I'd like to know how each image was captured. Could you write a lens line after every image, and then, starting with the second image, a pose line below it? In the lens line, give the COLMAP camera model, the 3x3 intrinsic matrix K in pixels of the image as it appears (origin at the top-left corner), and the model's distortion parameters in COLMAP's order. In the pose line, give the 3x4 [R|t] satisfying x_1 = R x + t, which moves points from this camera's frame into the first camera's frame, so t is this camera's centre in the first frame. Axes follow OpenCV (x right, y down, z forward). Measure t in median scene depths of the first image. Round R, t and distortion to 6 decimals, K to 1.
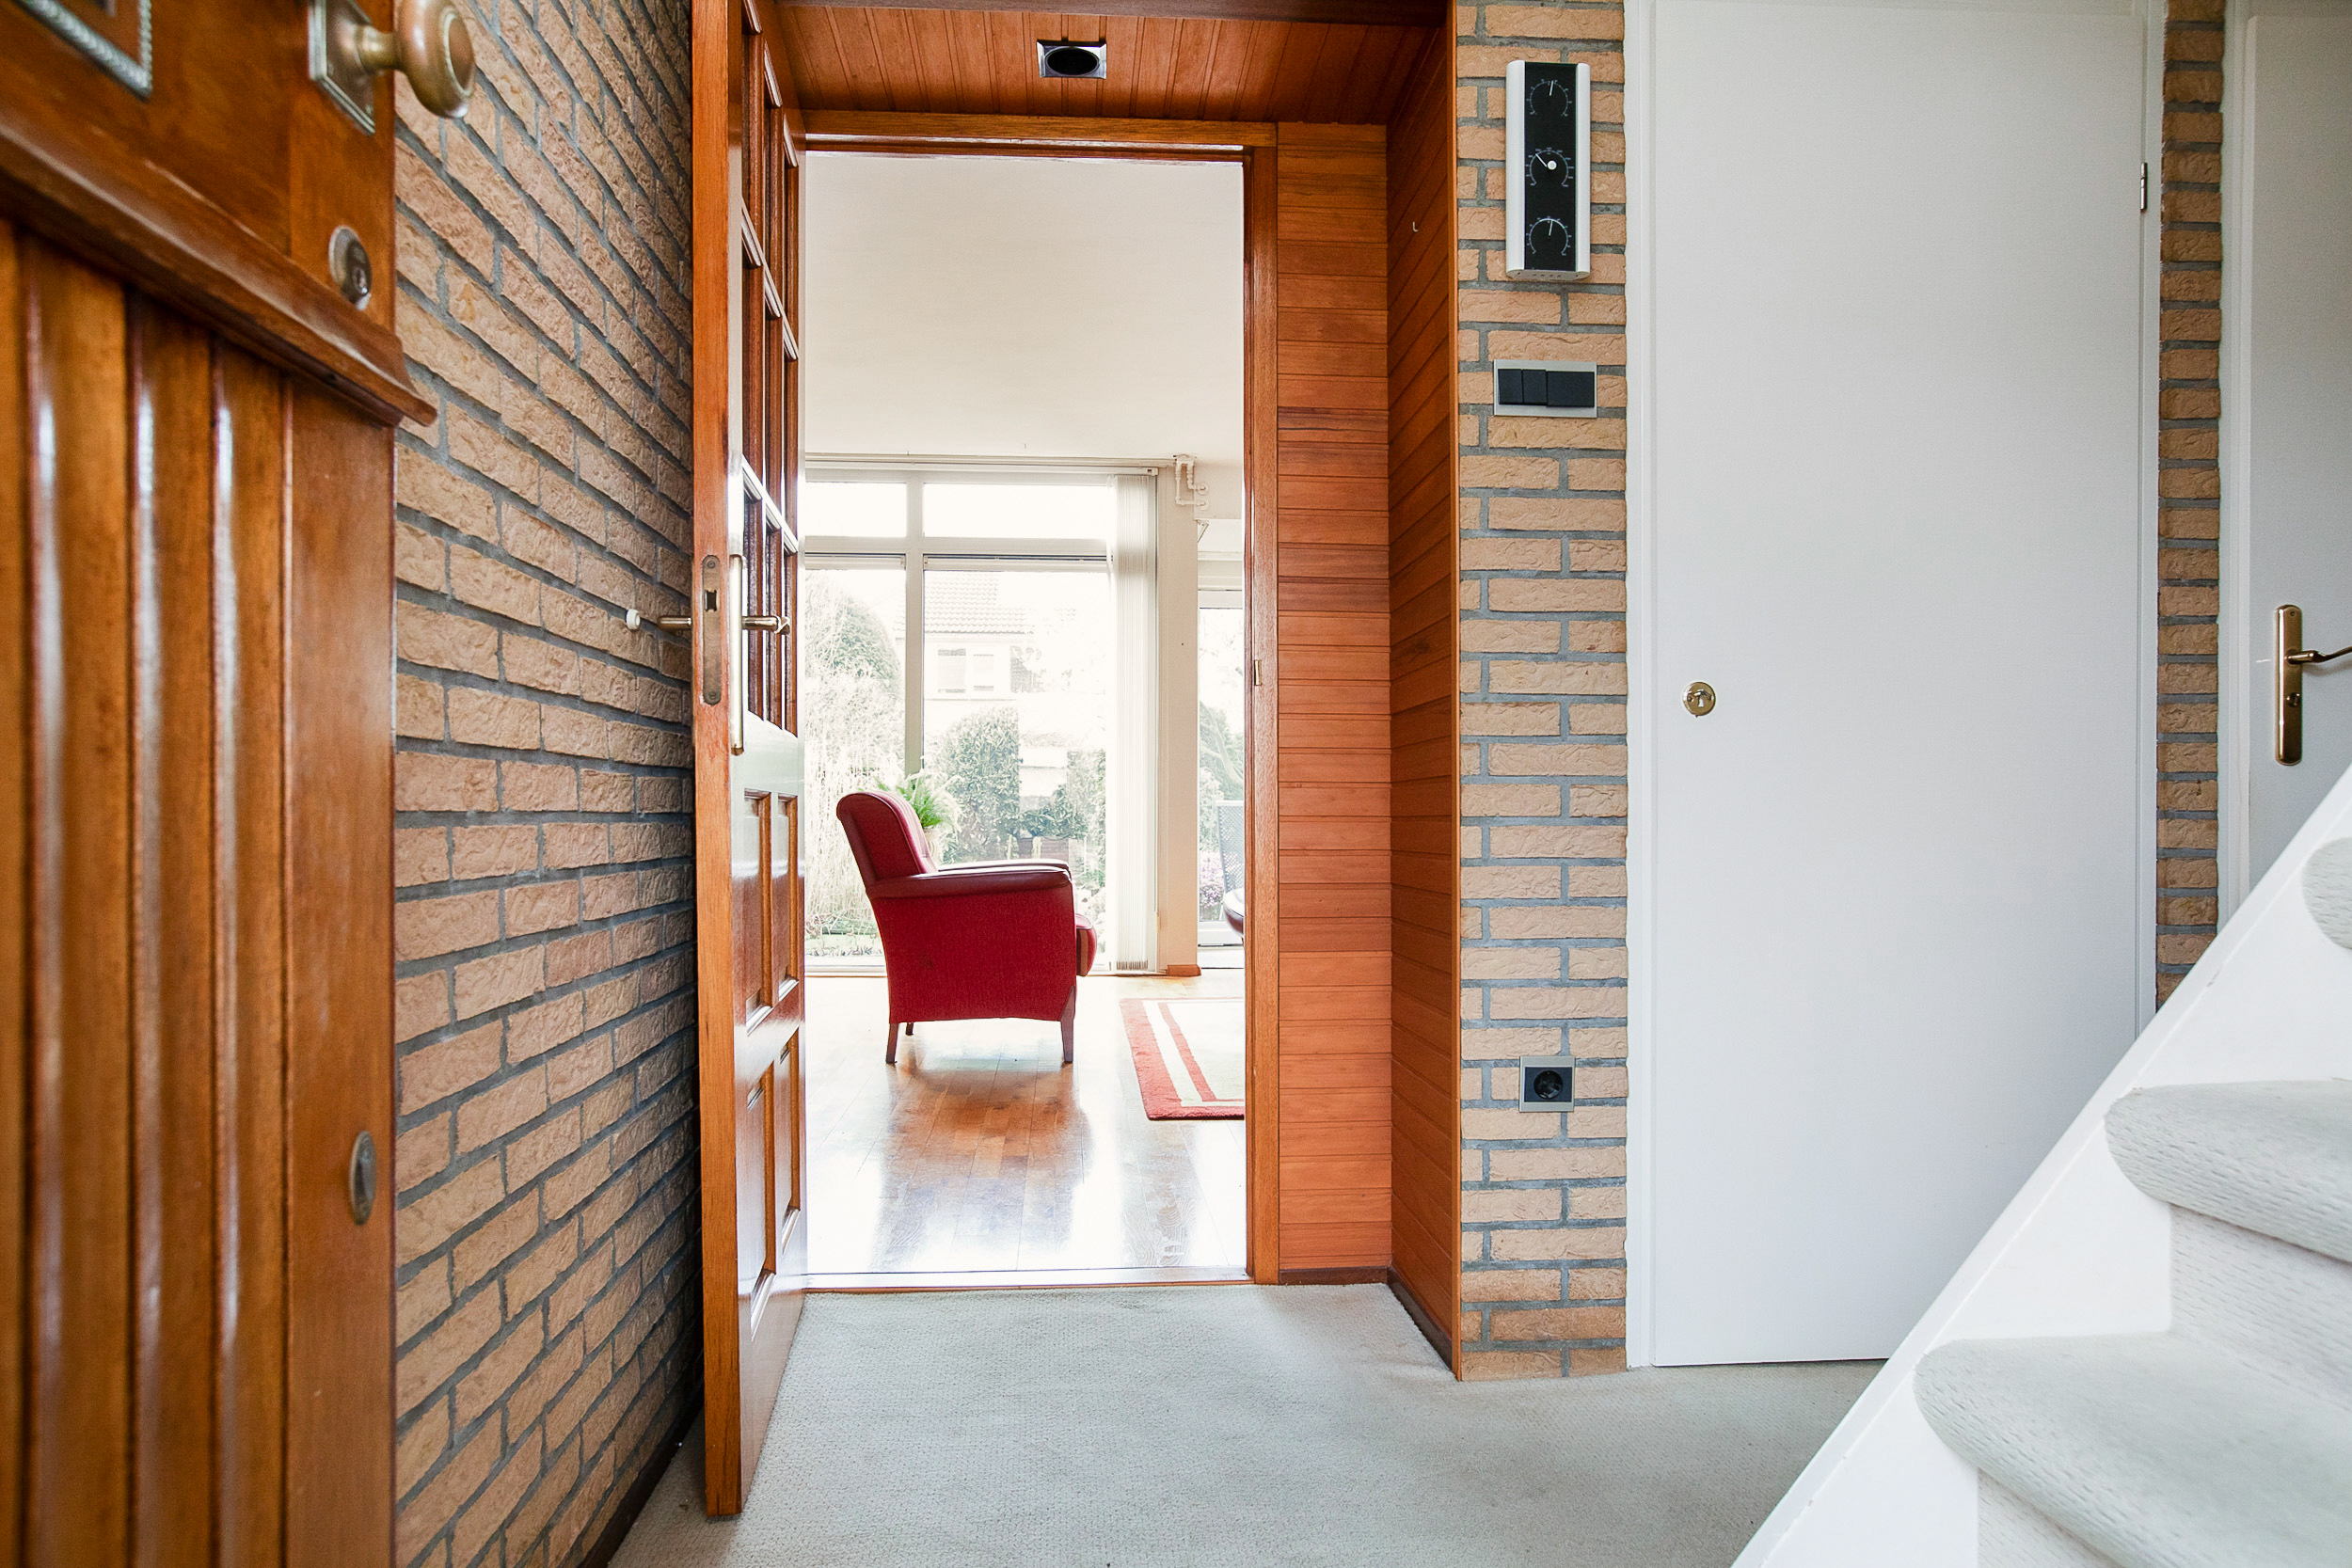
lens RADIAL K [[1488.3, 0, 1124.1], [0, 1488.3, 792.9], [0, 0, 1]] dist [0.003676, 0.000498]
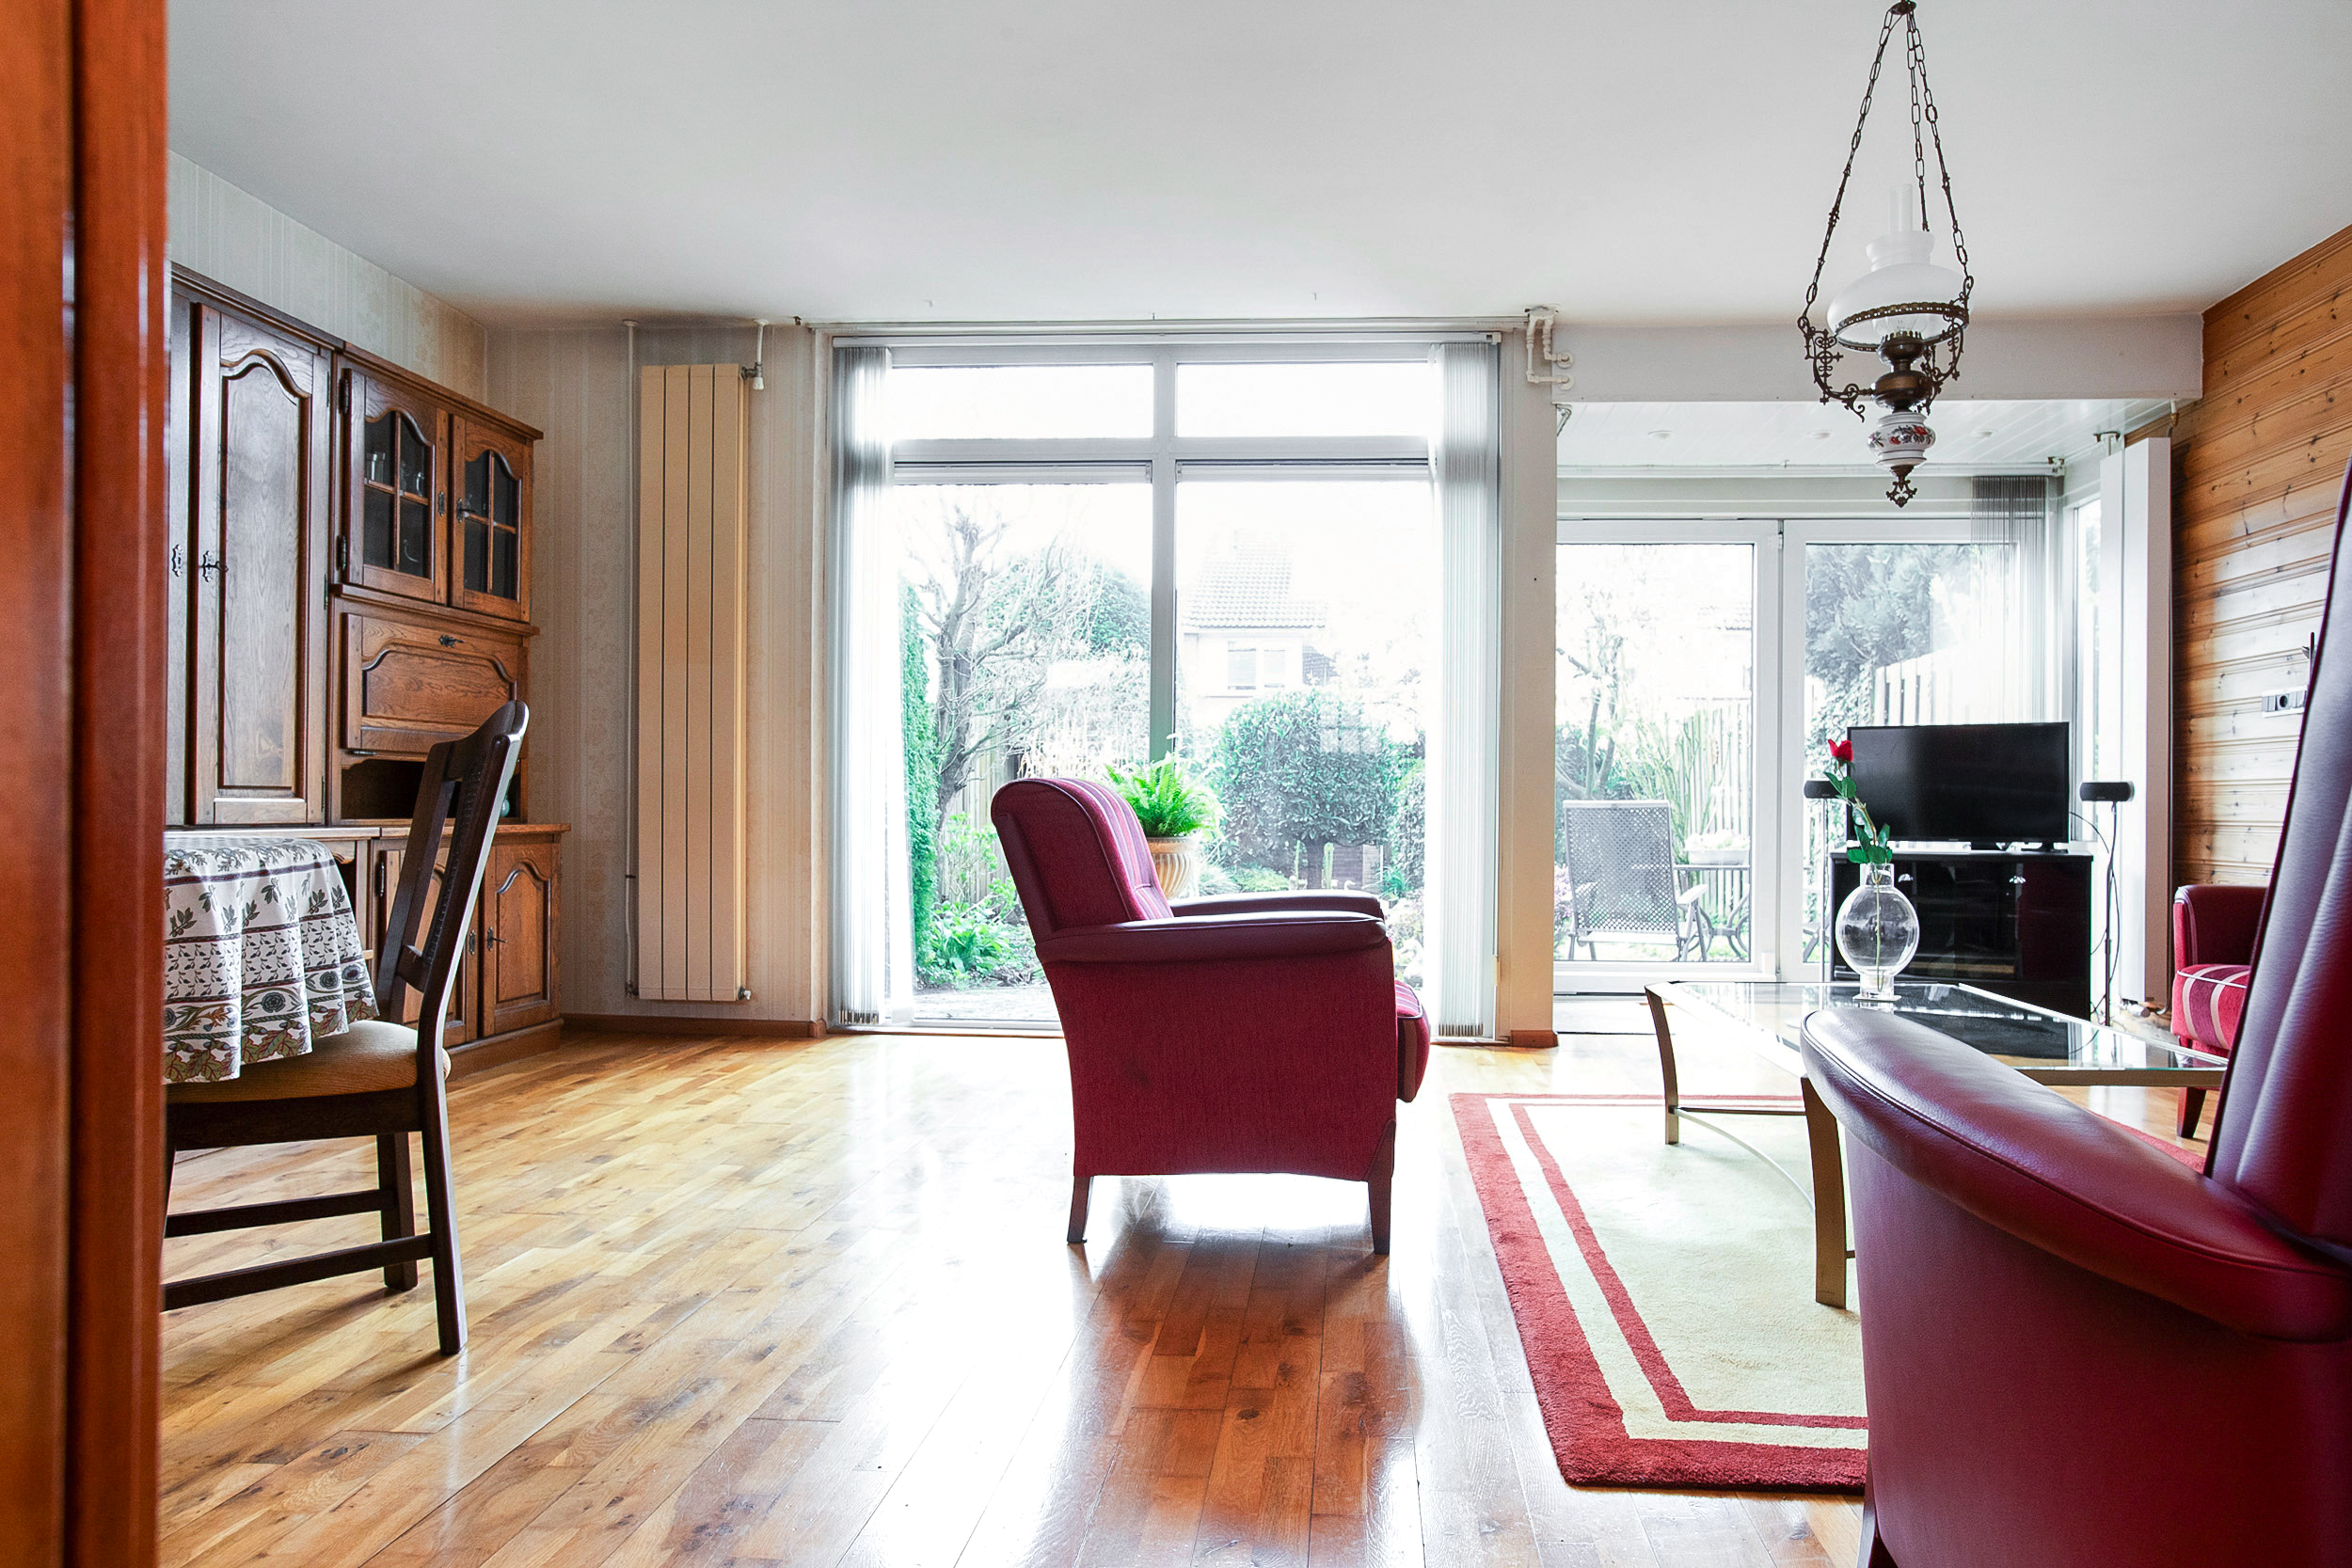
lens RADIAL K [[1452.9, 0, 1265.3], [0, 1452.9, 814.2], [0, 0, 1]] dist [0.002938, 0.002855]
pose [[0.994730, 0.006379, -0.102326, -0.017085], [-0.005012, 0.999895, 0.013616, 0.003392], [0.102402, -0.013031, 0.994658, 0.293728]]
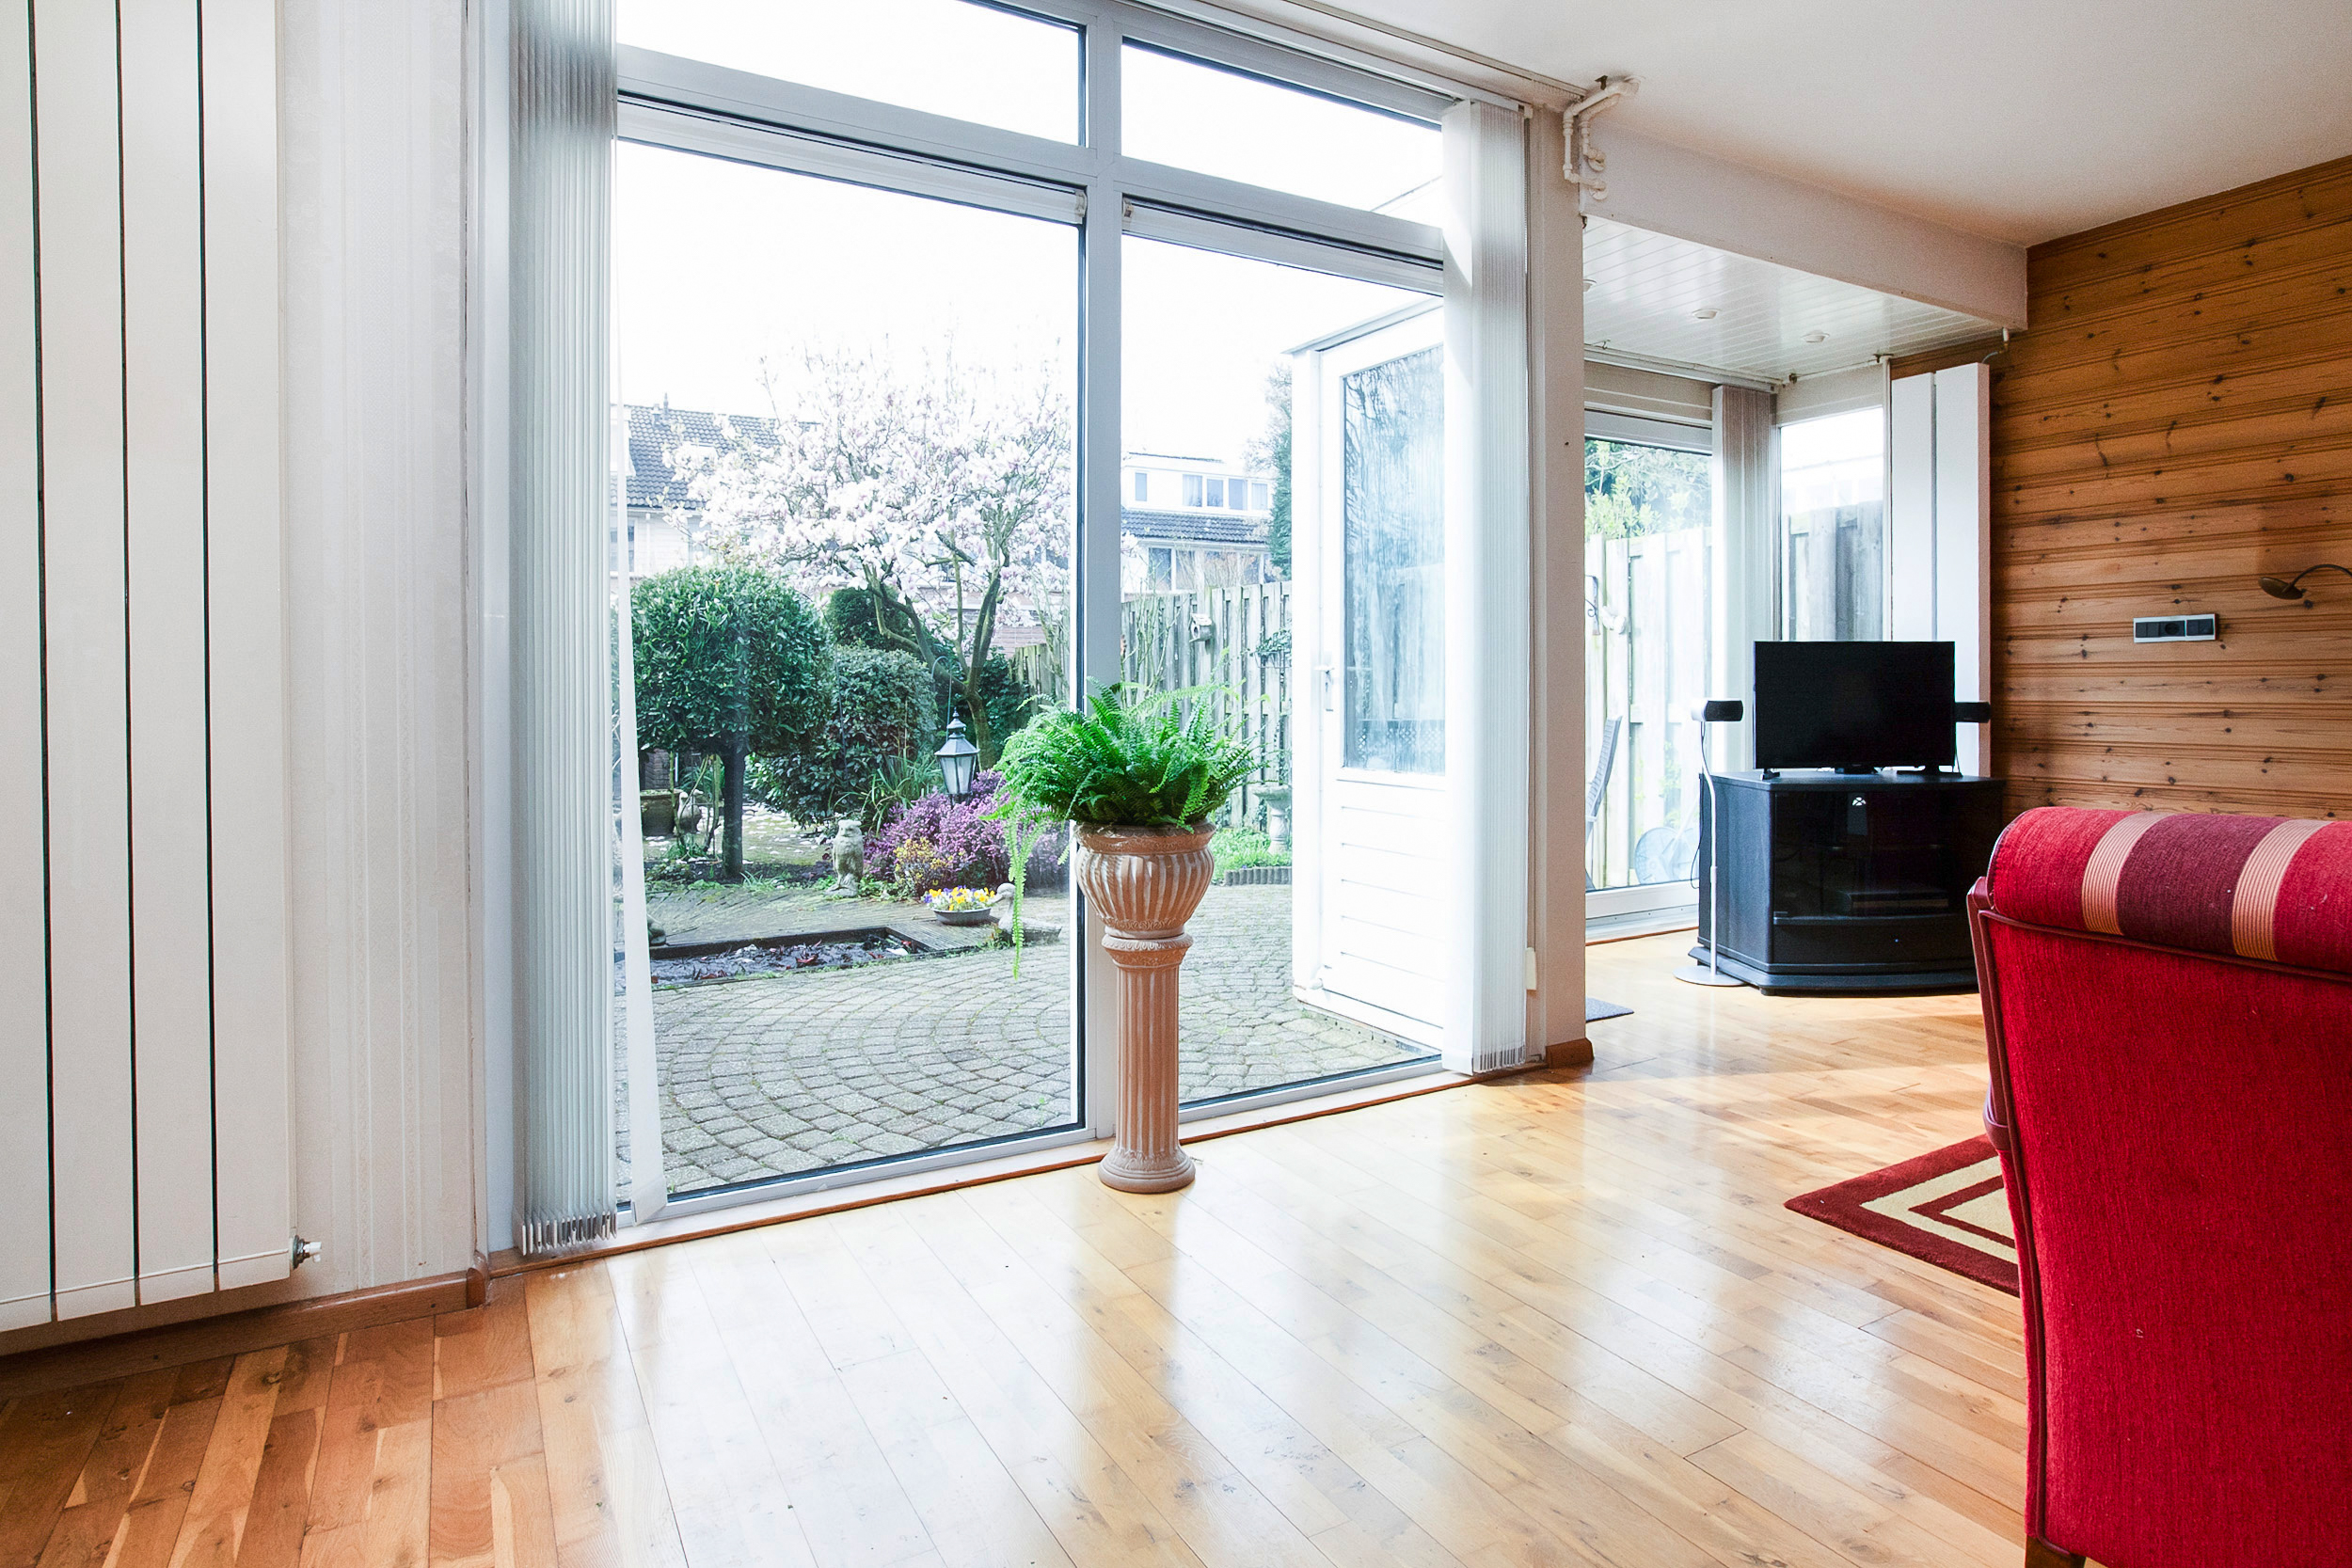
lens RADIAL K [[1299.1, 0, 1174.0], [0, 1299.1, 694.3], [0, 0, 1]] dist [-0.025346, 0.001021]
pose [[0.890626, -0.006819, 0.454686, -0.299197], [-0.000965, 0.999857, 0.016884, -0.018236], [-0.454736, -0.015476, 0.890492, 0.649930]]
